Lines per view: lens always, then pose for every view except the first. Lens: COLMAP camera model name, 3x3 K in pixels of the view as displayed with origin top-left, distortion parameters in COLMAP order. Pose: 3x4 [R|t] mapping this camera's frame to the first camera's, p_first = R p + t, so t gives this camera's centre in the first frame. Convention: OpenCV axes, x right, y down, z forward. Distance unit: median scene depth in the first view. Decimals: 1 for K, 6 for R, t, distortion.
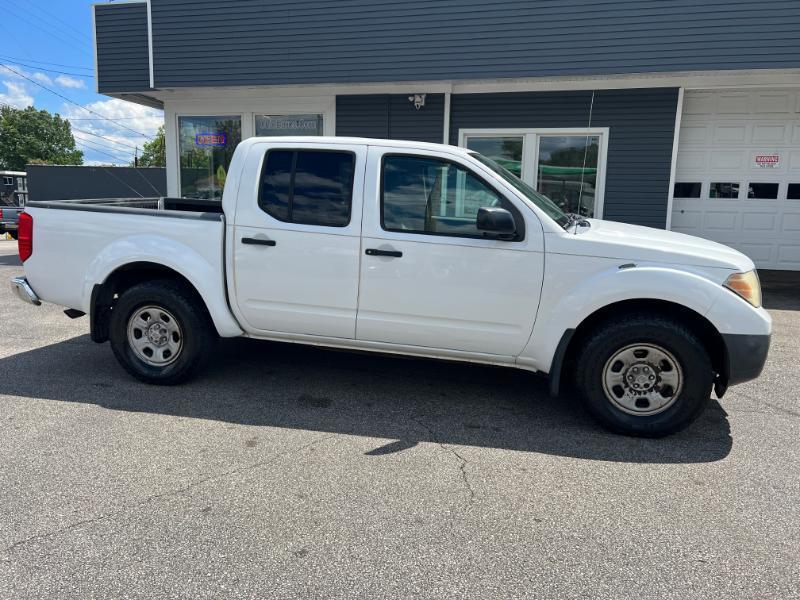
lens RADIAL K [[602.5, 0, 403.4], [0, 602.5, 299.7], [0, 0, 1]] dist [0.049338, -0.059357]
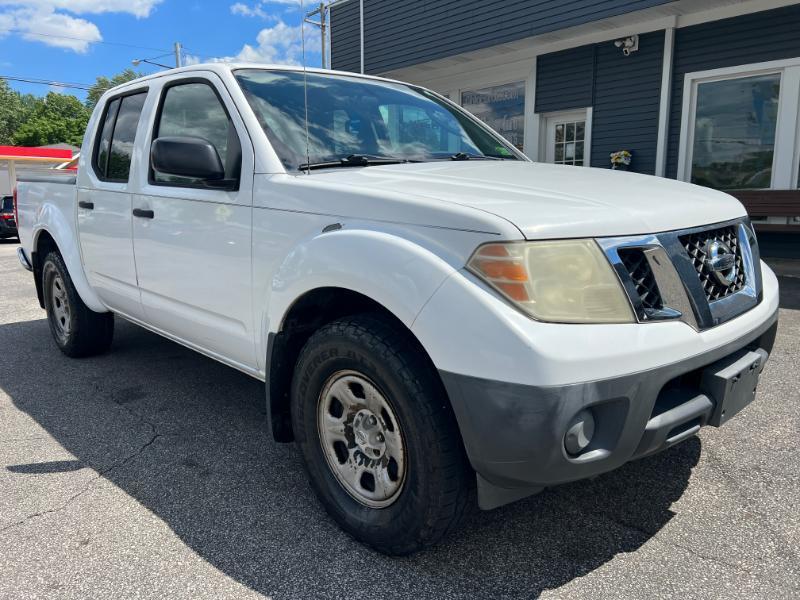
lens RADIAL K [[602.5, 0, 400.3], [0, 602.5, 302.9], [0, 0, 1]] dist [0.049338, -0.059357]
pose [[0.836377, 0.064772, -0.544315, 0.634455], [-0.057851, 0.997879, 0.029853, -0.006415], [0.545094, 0.006521, 0.838350, 0.507771]]
